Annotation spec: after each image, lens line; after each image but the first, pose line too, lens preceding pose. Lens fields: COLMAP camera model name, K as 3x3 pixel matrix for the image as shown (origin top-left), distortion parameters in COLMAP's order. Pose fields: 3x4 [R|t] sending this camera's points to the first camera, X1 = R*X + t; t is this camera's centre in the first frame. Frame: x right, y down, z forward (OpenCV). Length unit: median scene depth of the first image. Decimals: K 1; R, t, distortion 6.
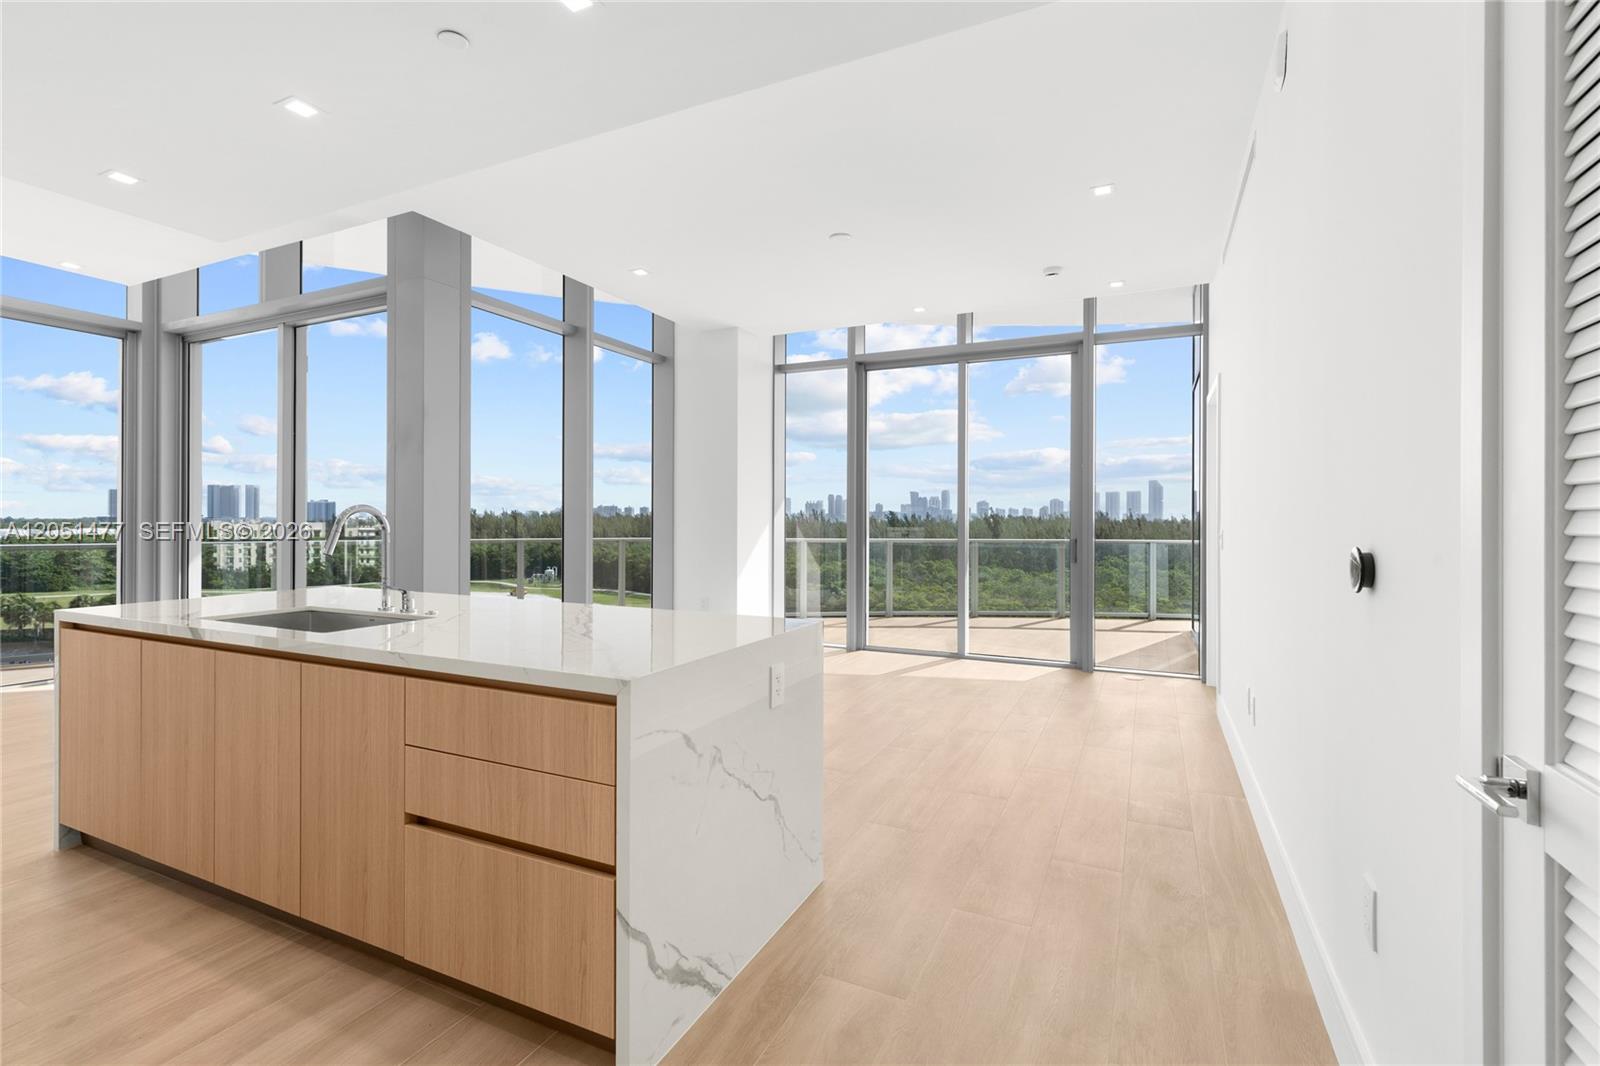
lens RADIAL K [[723.5, 0, 807.1], [0, 723.5, 524.7], [0, 0, 1]] dist [0.004995, -0.000134]
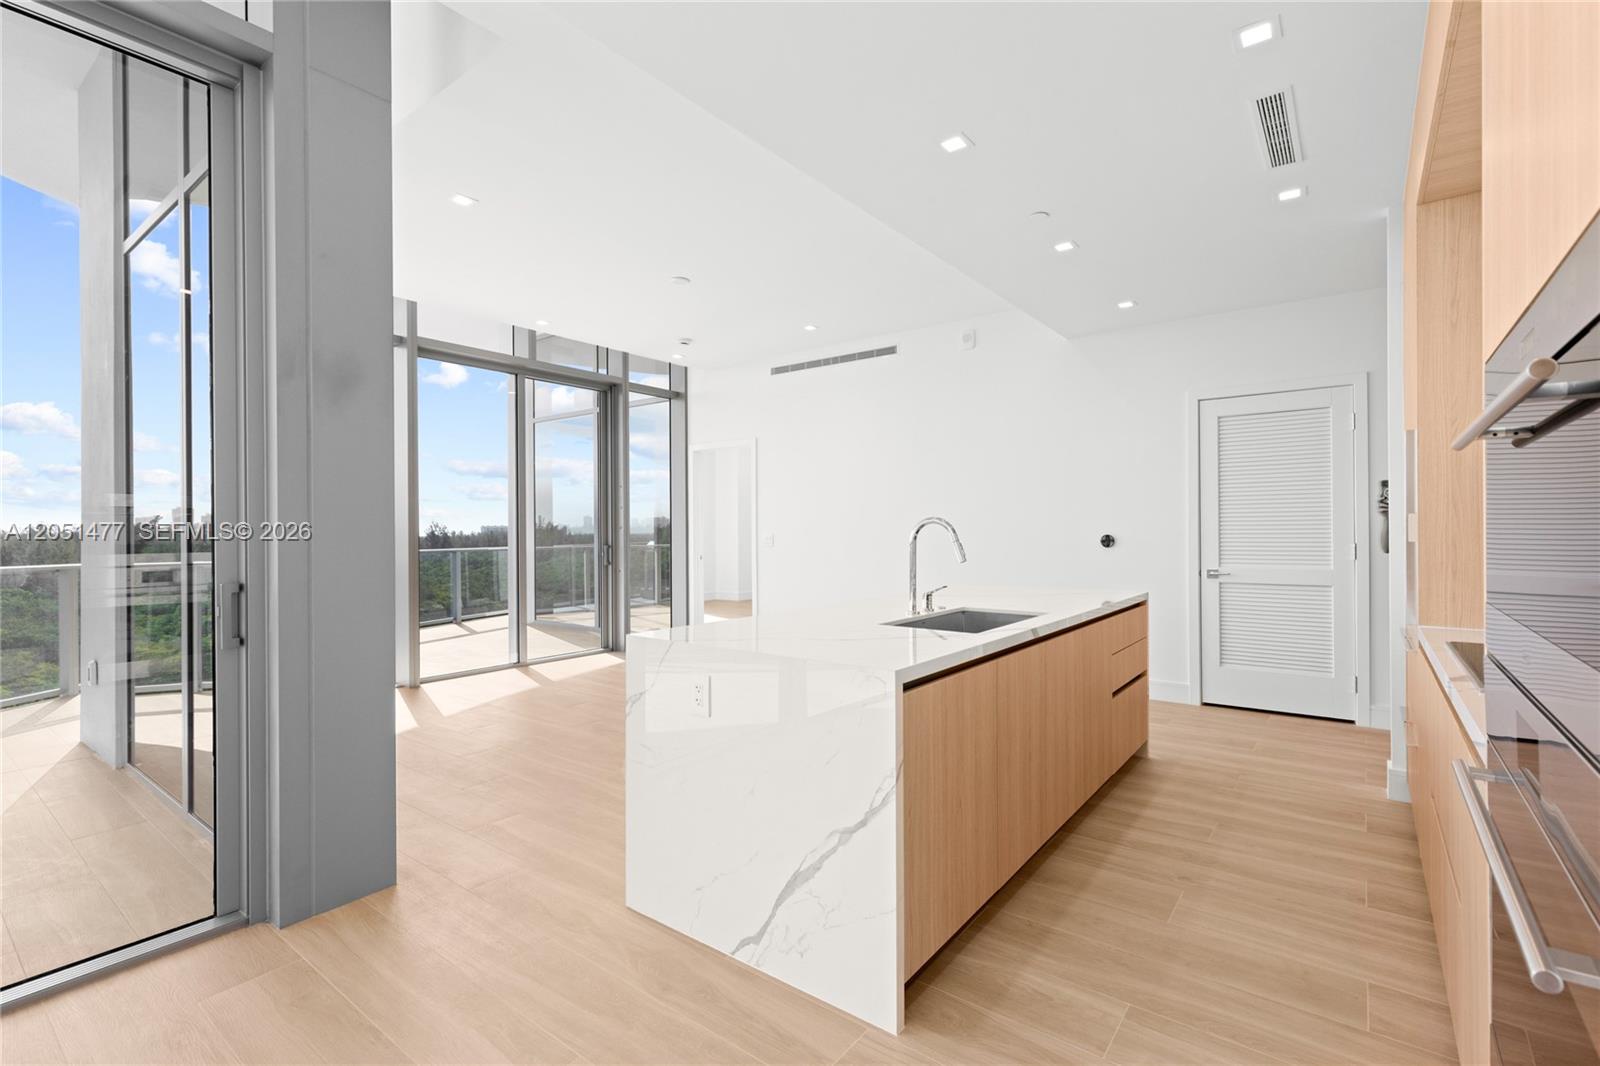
lens RADIAL K [[723.5, 0, 807.1], [0, 723.5, 524.7], [0, 0, 1]] dist [0.004995, -0.000134]
pose [[0.200374, 0.001563, 0.979718, -0.786248], [0.006615, 0.999974, -0.002948, -0.006288], [-0.979697, 0.007072, 0.200358, 0.439440]]
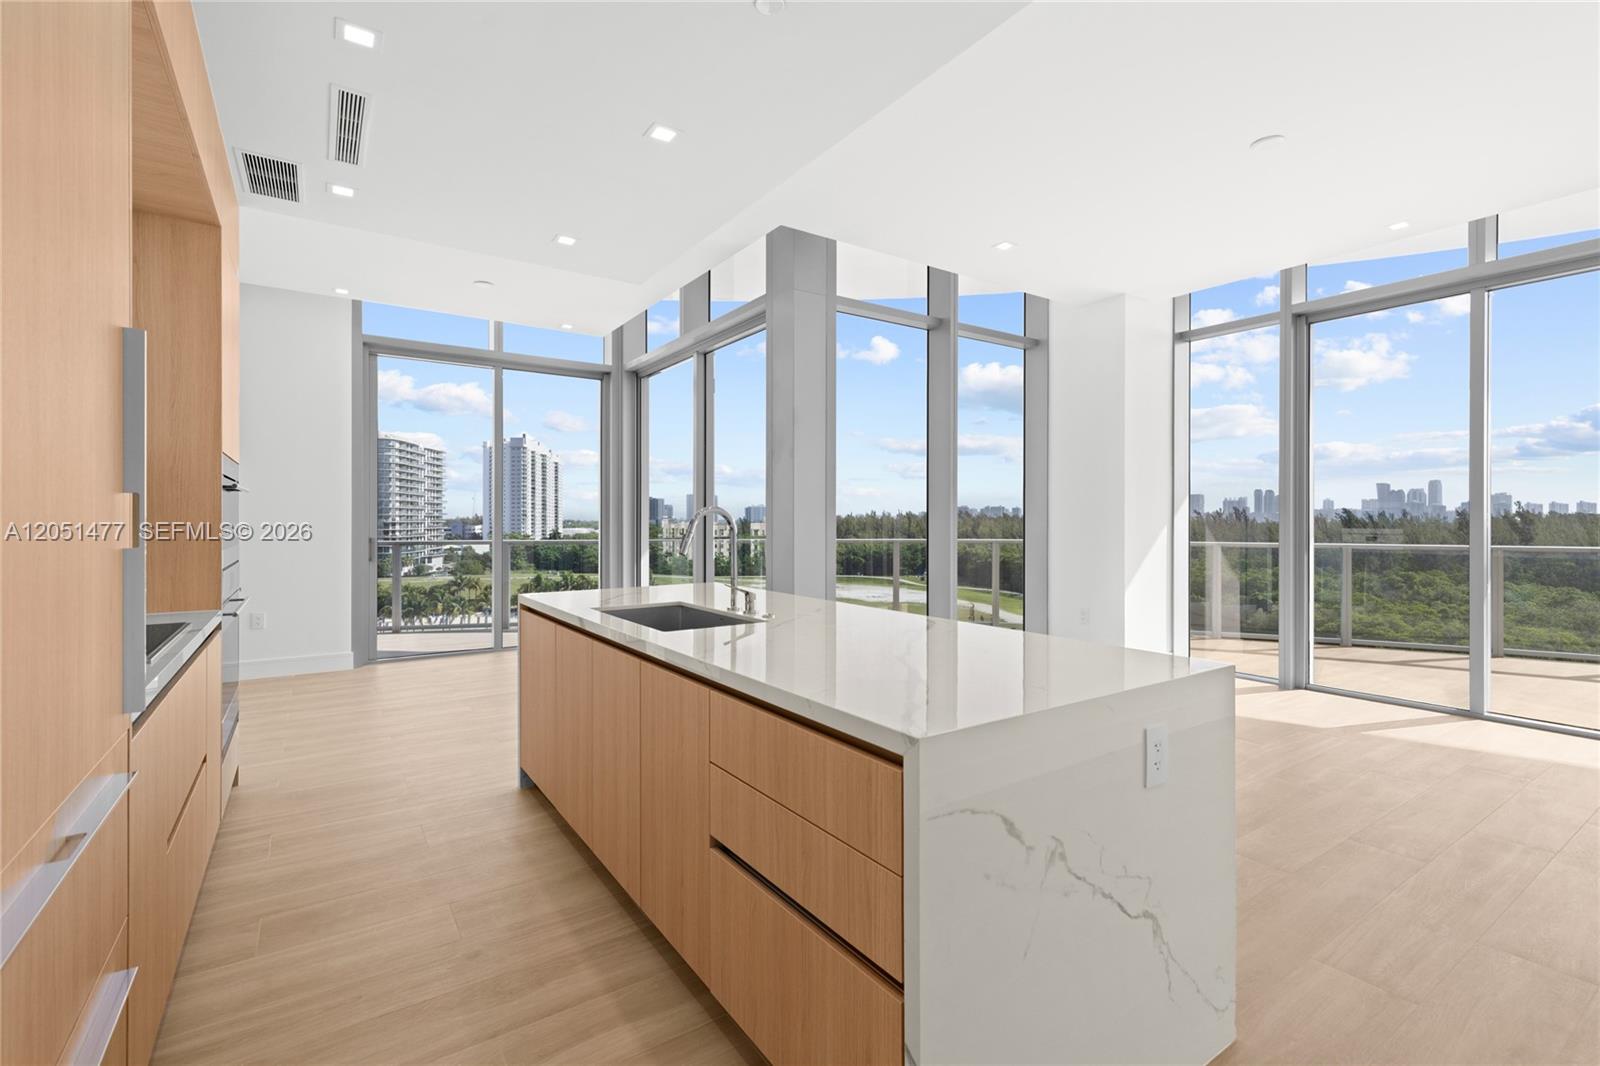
lens RADIAL K [[723.5, 0, 807.1], [0, 723.5, 524.7], [0, 0, 1]] dist [0.004995, -0.000134]
pose [[0.866088, -0.001150, -0.499890, 0.005988], [0.000623, 0.999999, -0.001220, -0.000057], [0.499891, 0.000745, 0.866088, 0.081131]]
